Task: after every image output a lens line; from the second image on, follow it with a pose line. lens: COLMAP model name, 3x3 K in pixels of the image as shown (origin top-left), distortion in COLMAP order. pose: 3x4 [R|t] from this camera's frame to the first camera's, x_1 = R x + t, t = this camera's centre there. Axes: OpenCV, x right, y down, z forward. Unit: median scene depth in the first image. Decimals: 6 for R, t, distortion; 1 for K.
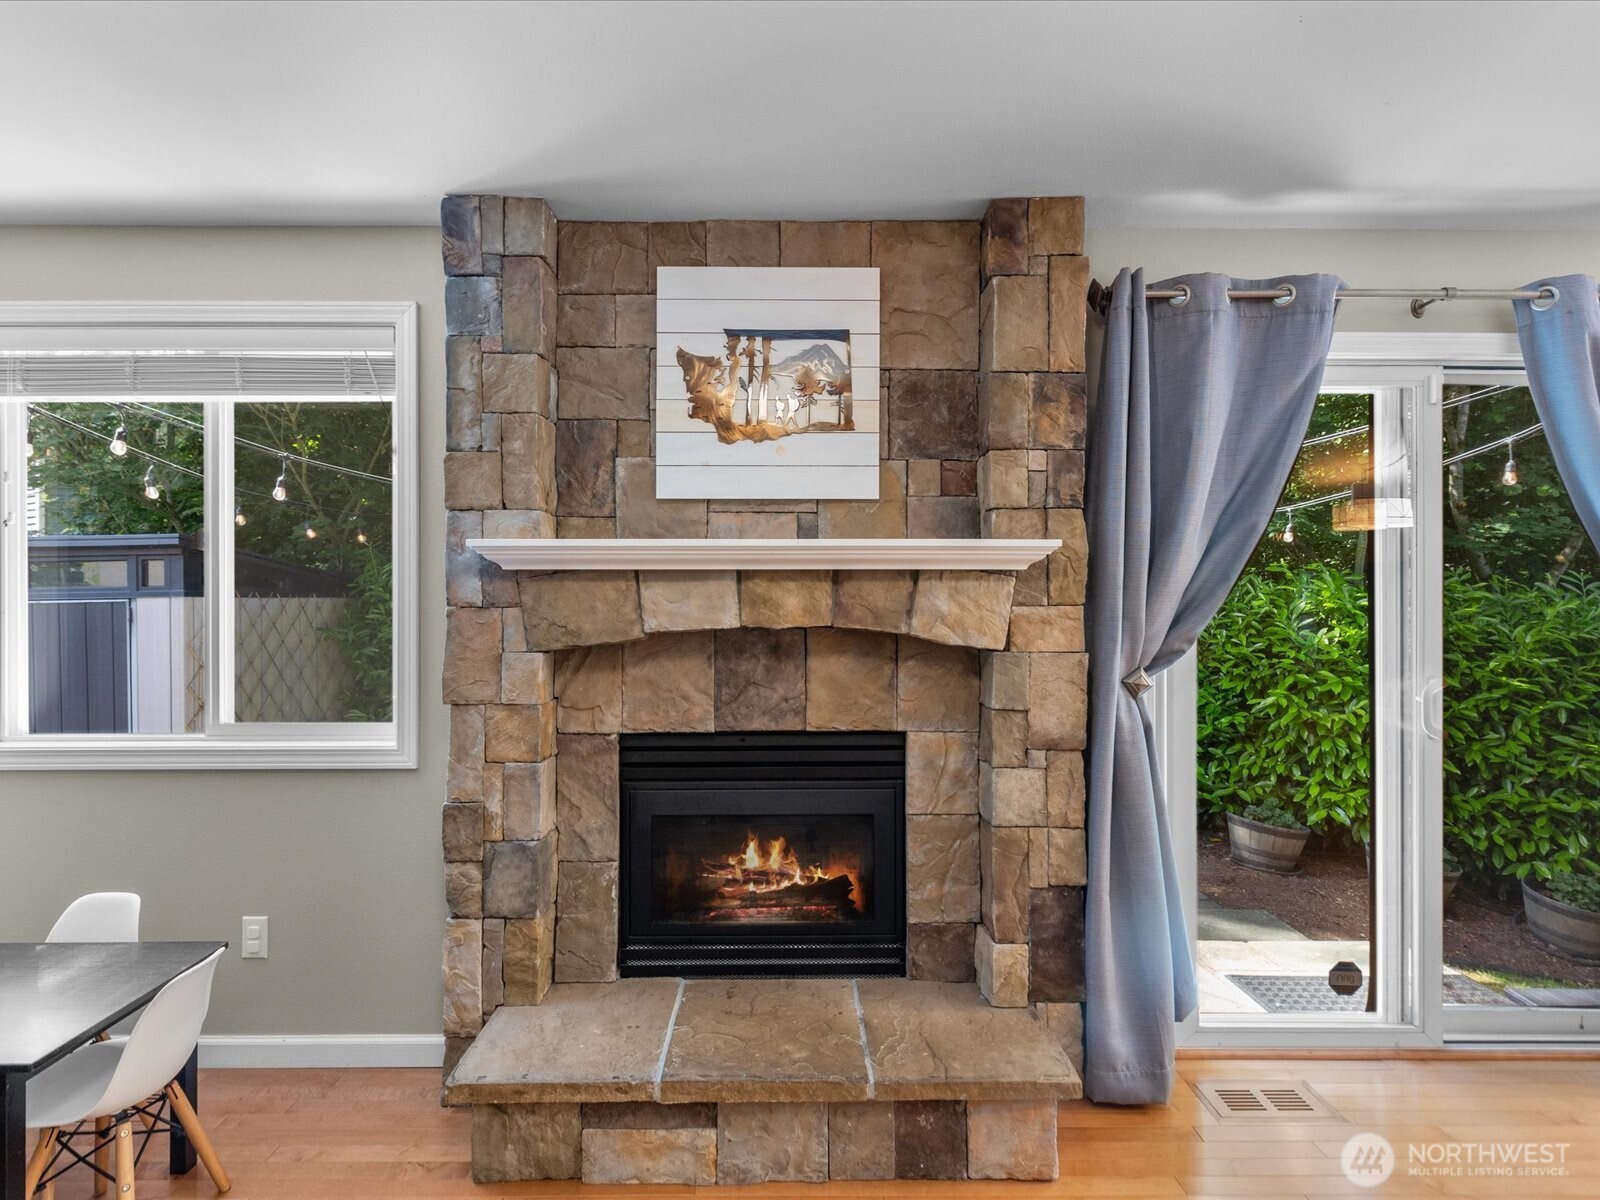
lens RADIAL K [[807.5, 0, 786.1], [0, 807.5, 594.9], [0, 0, 1]] dist [0.000951, 0.001887]
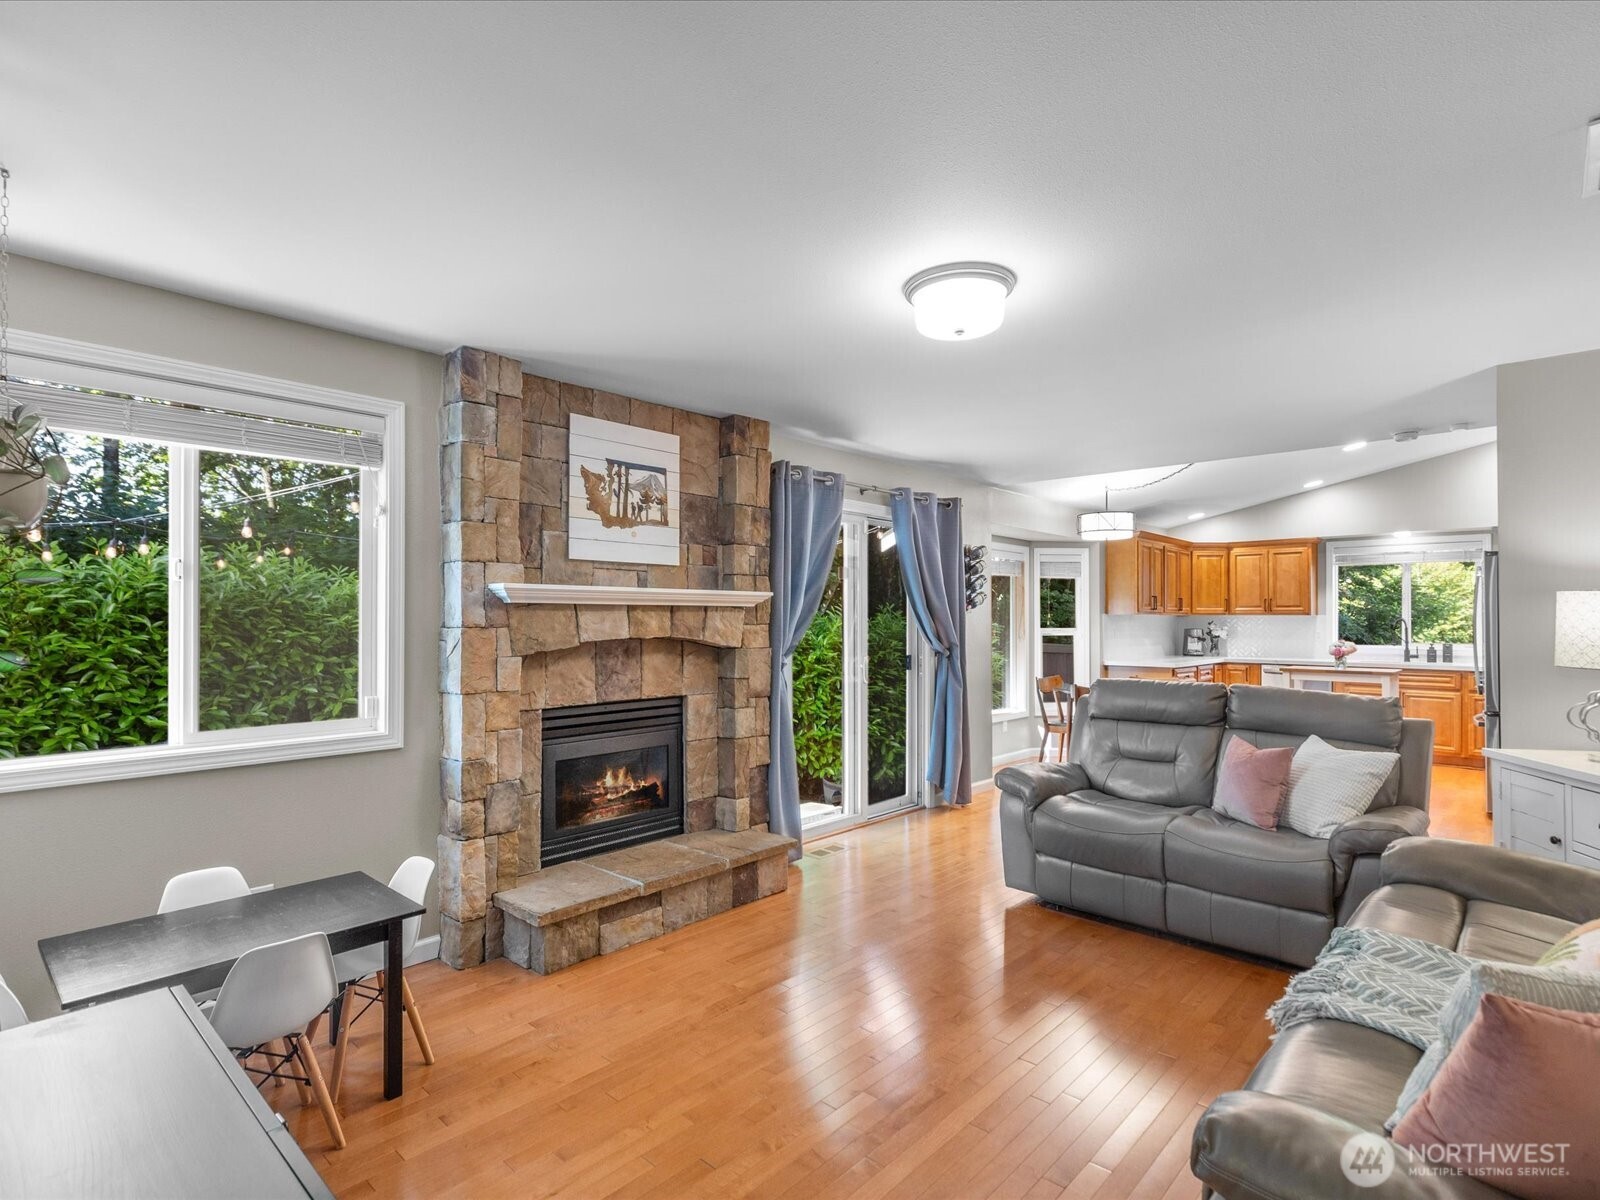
lens RADIAL K [[807.5, 0, 786.0], [0, 807.5, 613.4], [0, 0, 1]] dist [0.000951, 0.001887]
pose [[0.692349, 0.004919, 0.721546, -1.016498], [-0.002074, 0.999986, -0.004827, -0.004482], [-0.721560, 0.001845, 0.692350, -0.409824]]
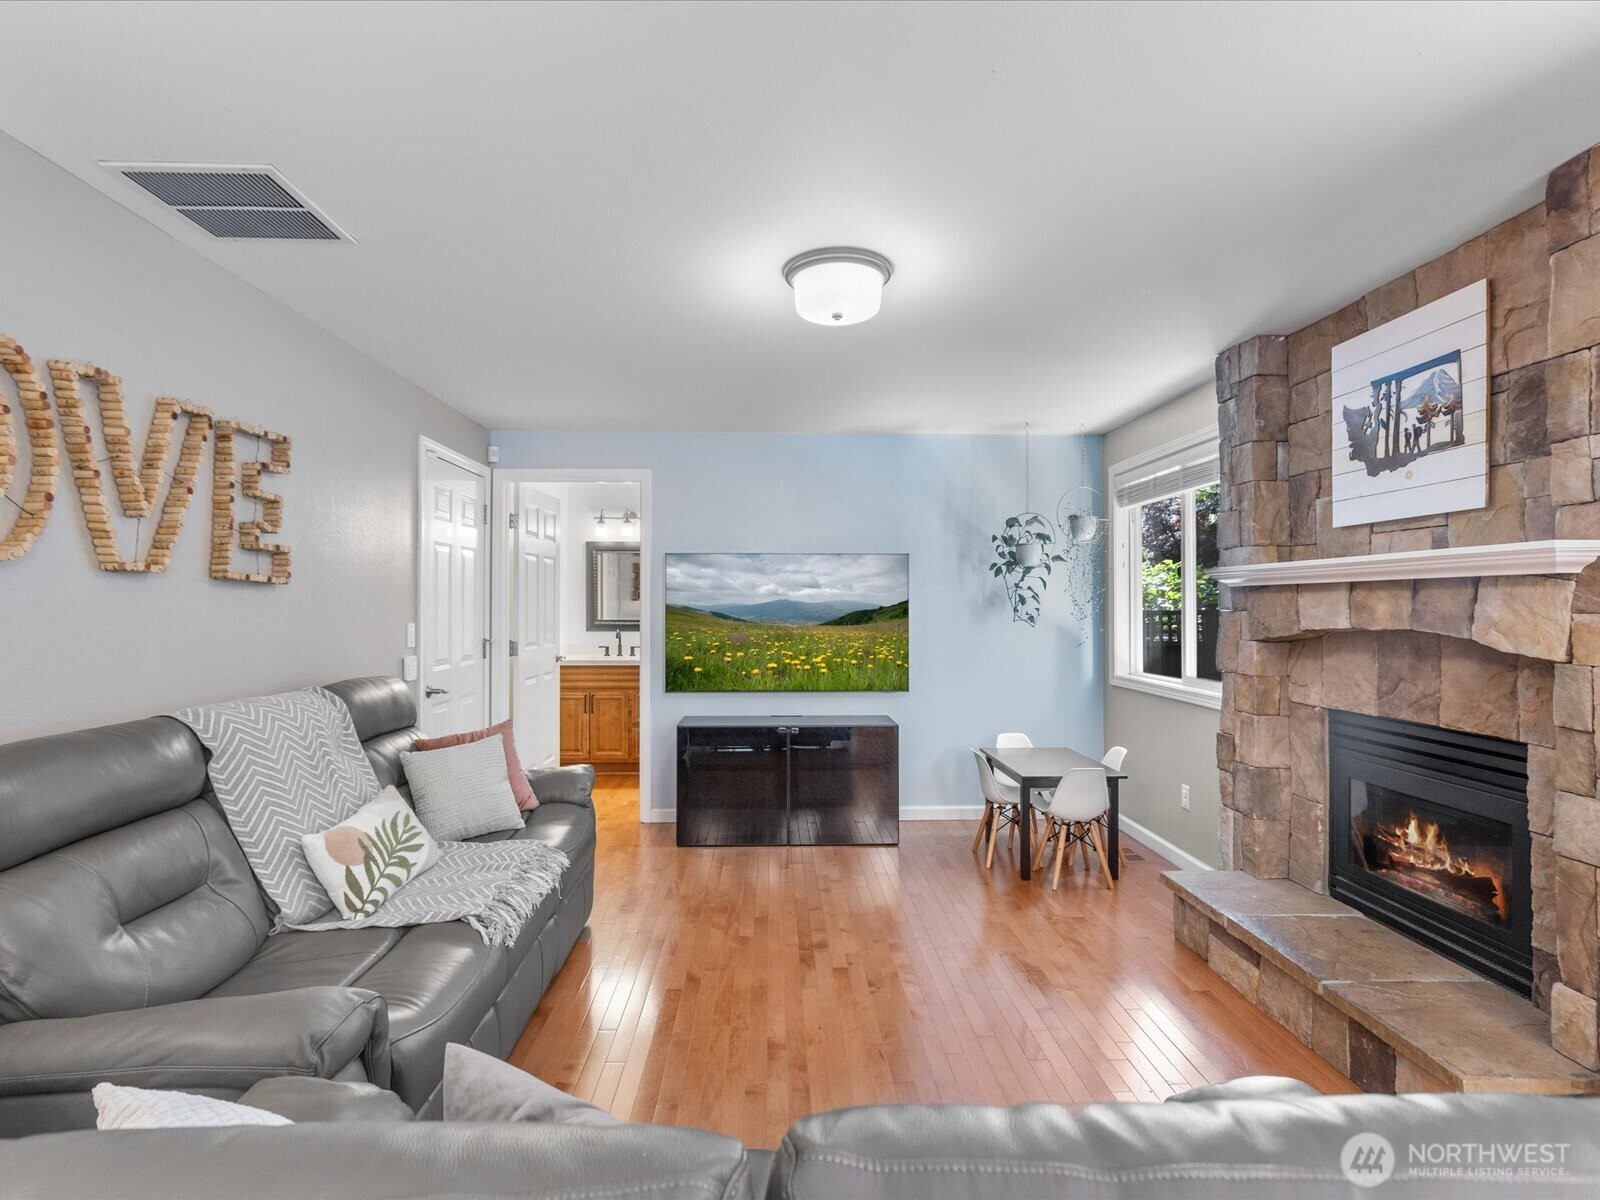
lens RADIAL K [[807.5, 0, 800.2], [0, 807.5, 598.6], [0, 0, 1]] dist [0.000951, 0.001887]
pose [[0.030020, -0.008034, -0.999517, 1.109044], [0.002204, 0.999966, -0.007971, 0.002502], [0.999547, -0.001963, 0.030036, 0.110679]]
